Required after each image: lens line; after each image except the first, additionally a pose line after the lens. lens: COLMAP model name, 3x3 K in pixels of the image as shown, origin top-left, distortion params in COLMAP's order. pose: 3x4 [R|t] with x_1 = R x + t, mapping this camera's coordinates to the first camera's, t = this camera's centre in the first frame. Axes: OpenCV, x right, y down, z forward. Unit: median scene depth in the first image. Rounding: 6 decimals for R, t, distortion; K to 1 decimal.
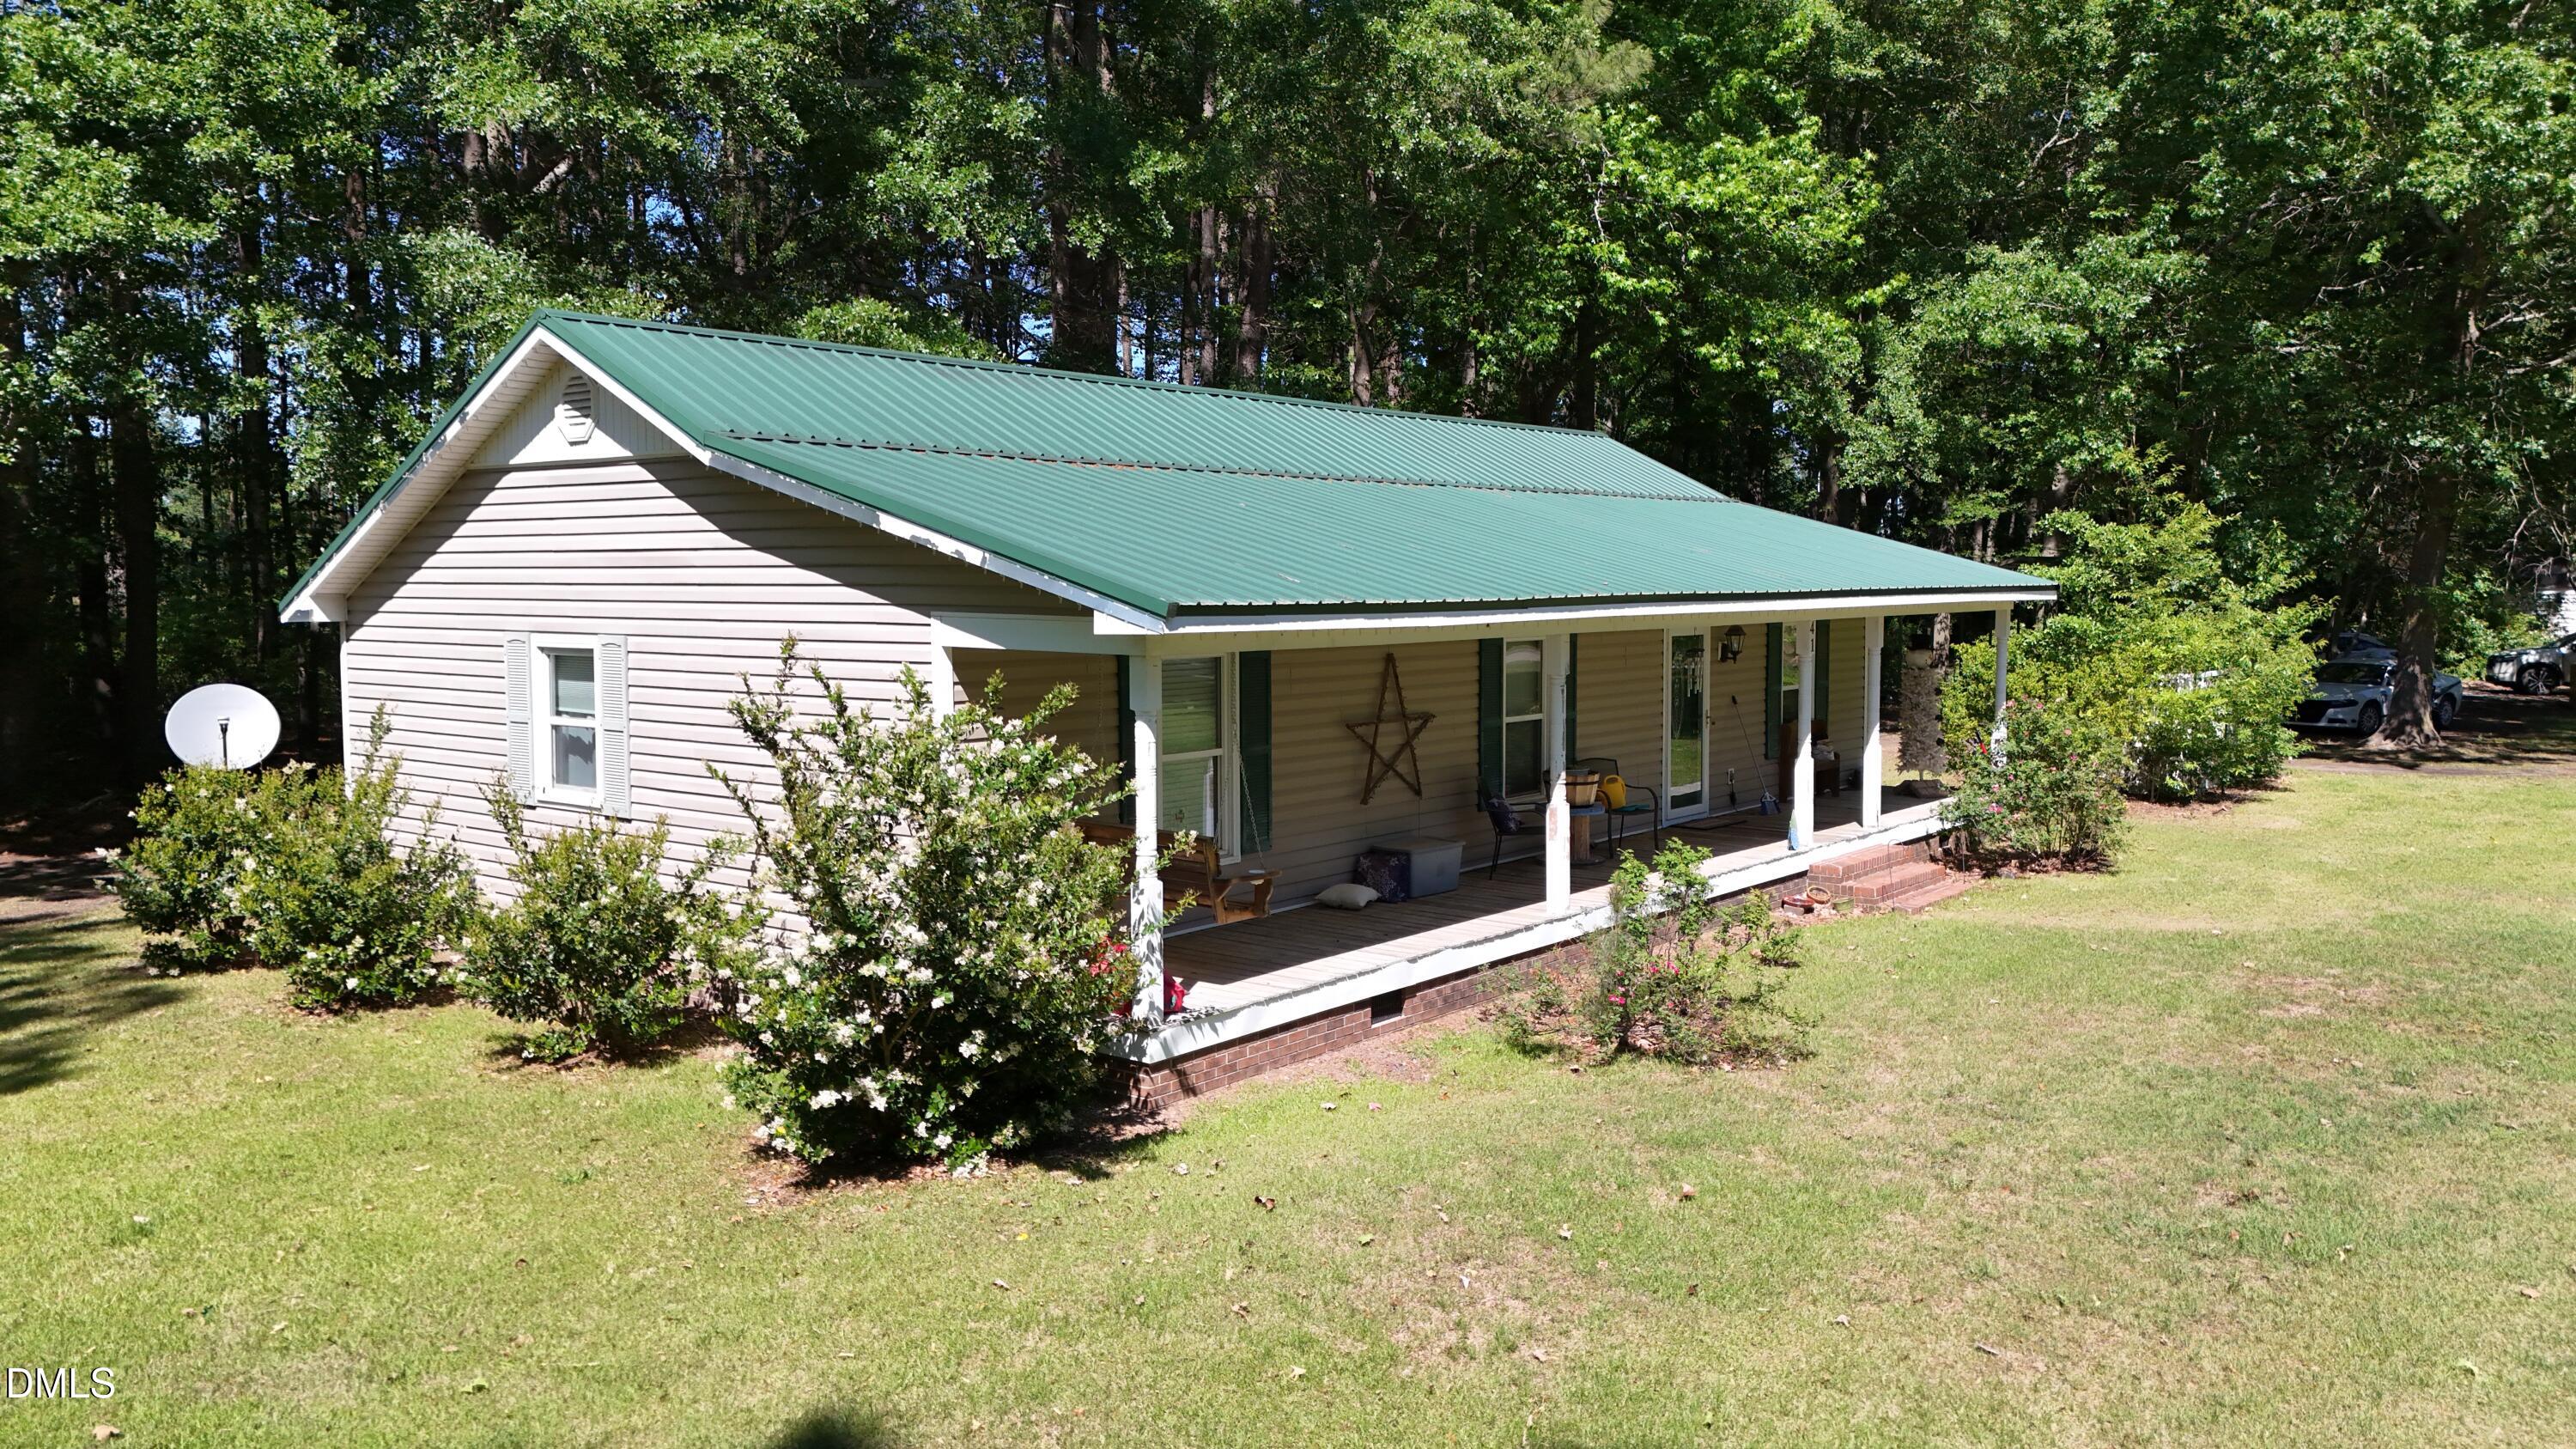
lens RADIAL K [[1894.2, 0, 1264.1], [0, 1894.2, 733.6], [0, 0, 1]] dist [0.057995, -0.037598]
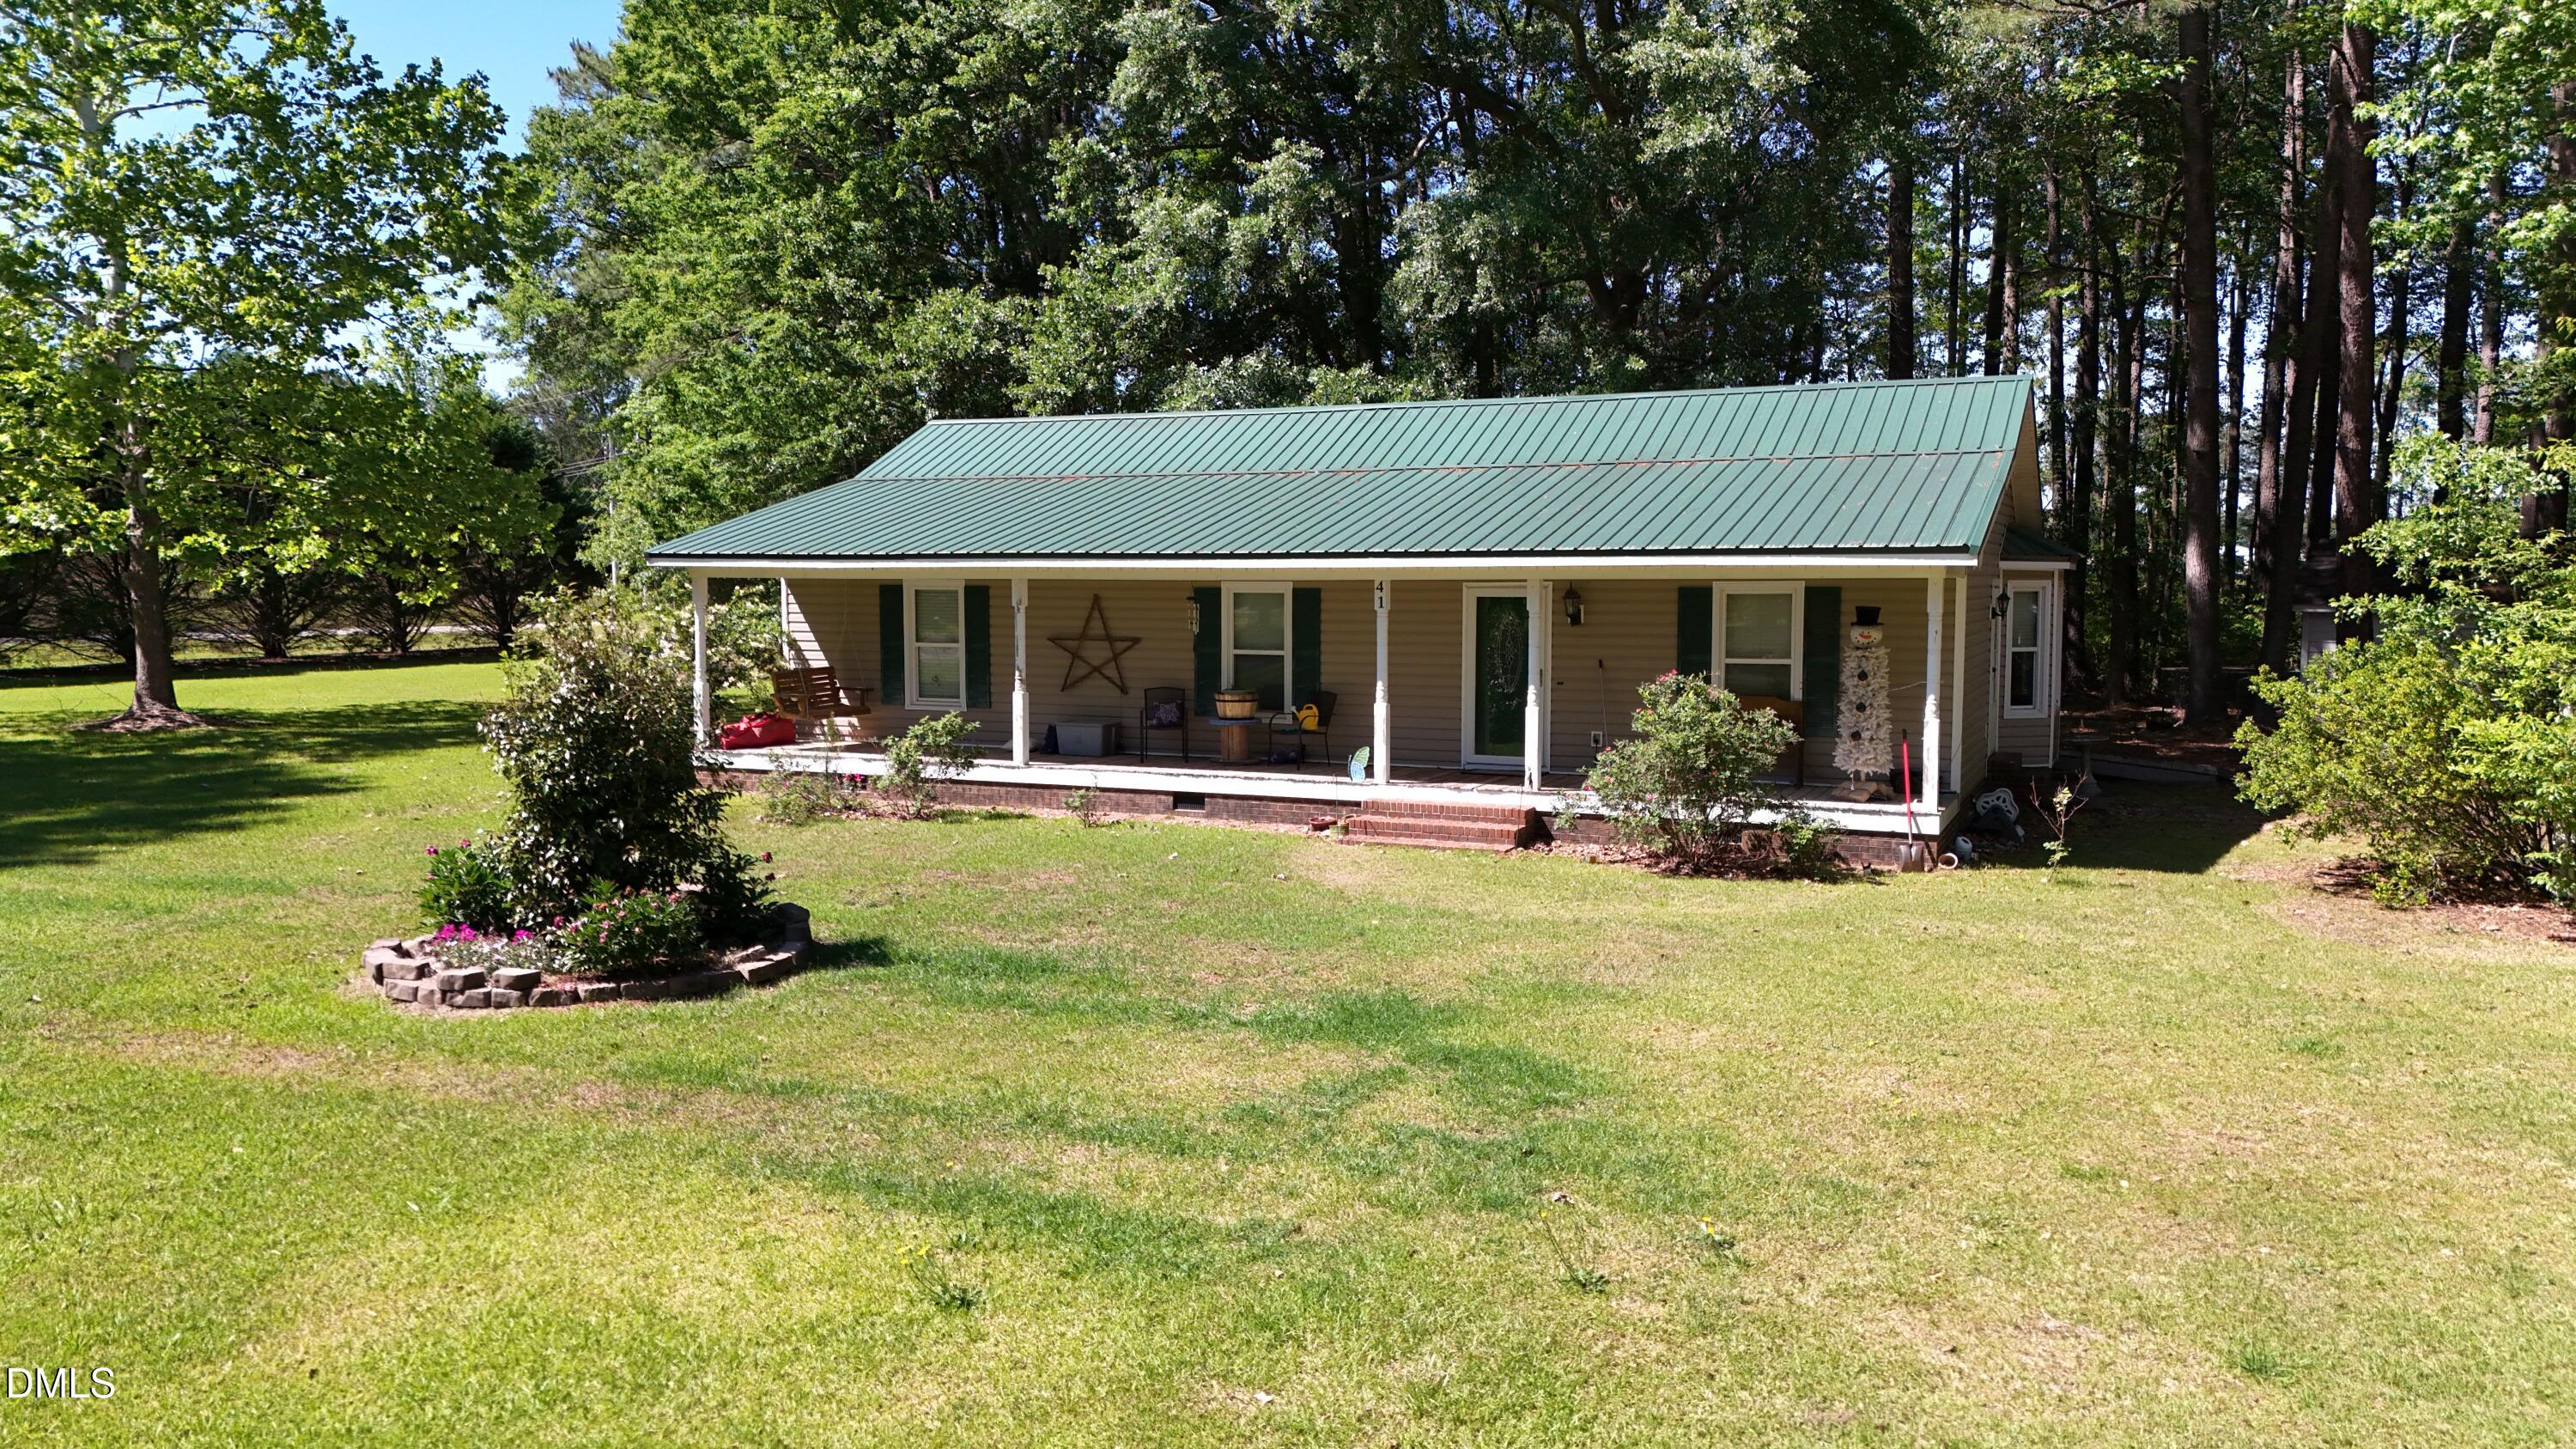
lens RADIAL K [[1894.2, 0, 1292.6], [0, 1894.2, 708.9], [0, 0, 1]] dist [0.057995, -0.037598]
pose [[0.249941, 0.072417, -0.965549, 1.222528], [-0.083227, 0.995115, 0.053091, -0.035012], [0.964677, 0.067091, 0.254747, 0.608033]]
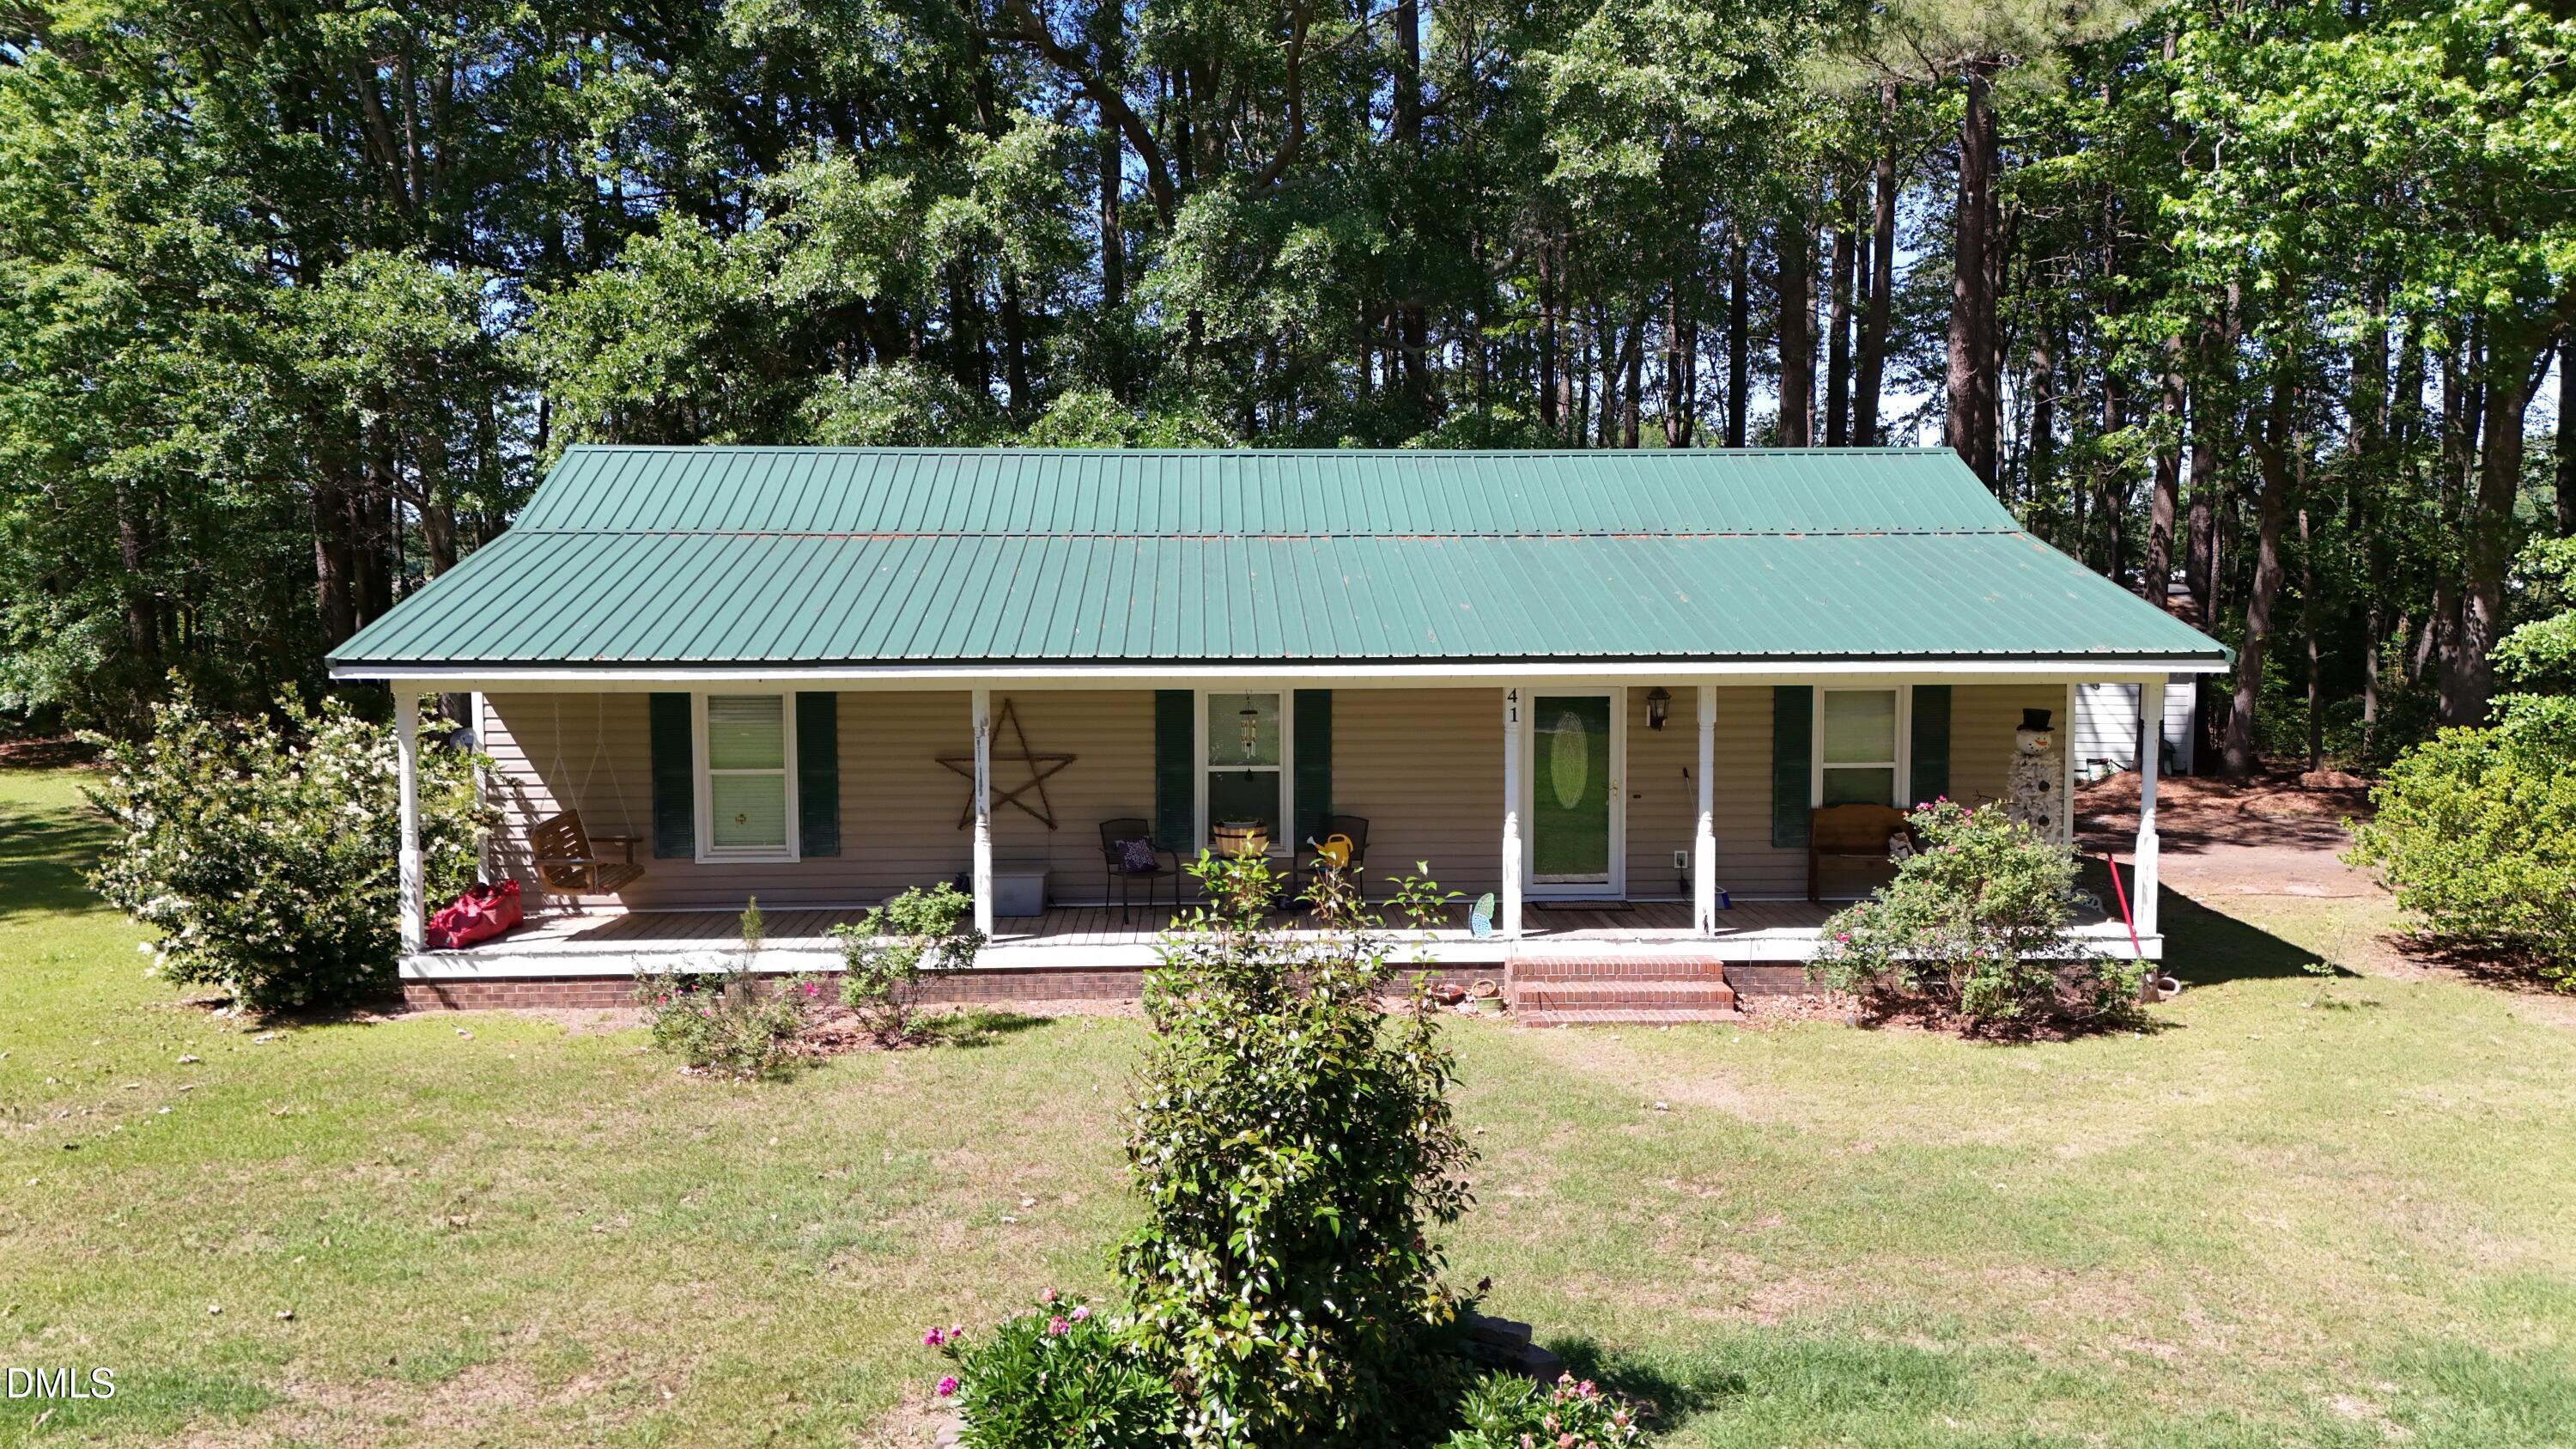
lens RADIAL K [[1894.2, 0, 1294.4], [0, 1894.2, 722.9], [0, 0, 1]] dist [0.057995, -0.037598]
pose [[0.665413, 0.062333, -0.743869, 0.801183], [-0.062988, 0.997642, 0.027254, -0.054870], [0.743813, 0.028720, 0.667770, 0.293341]]
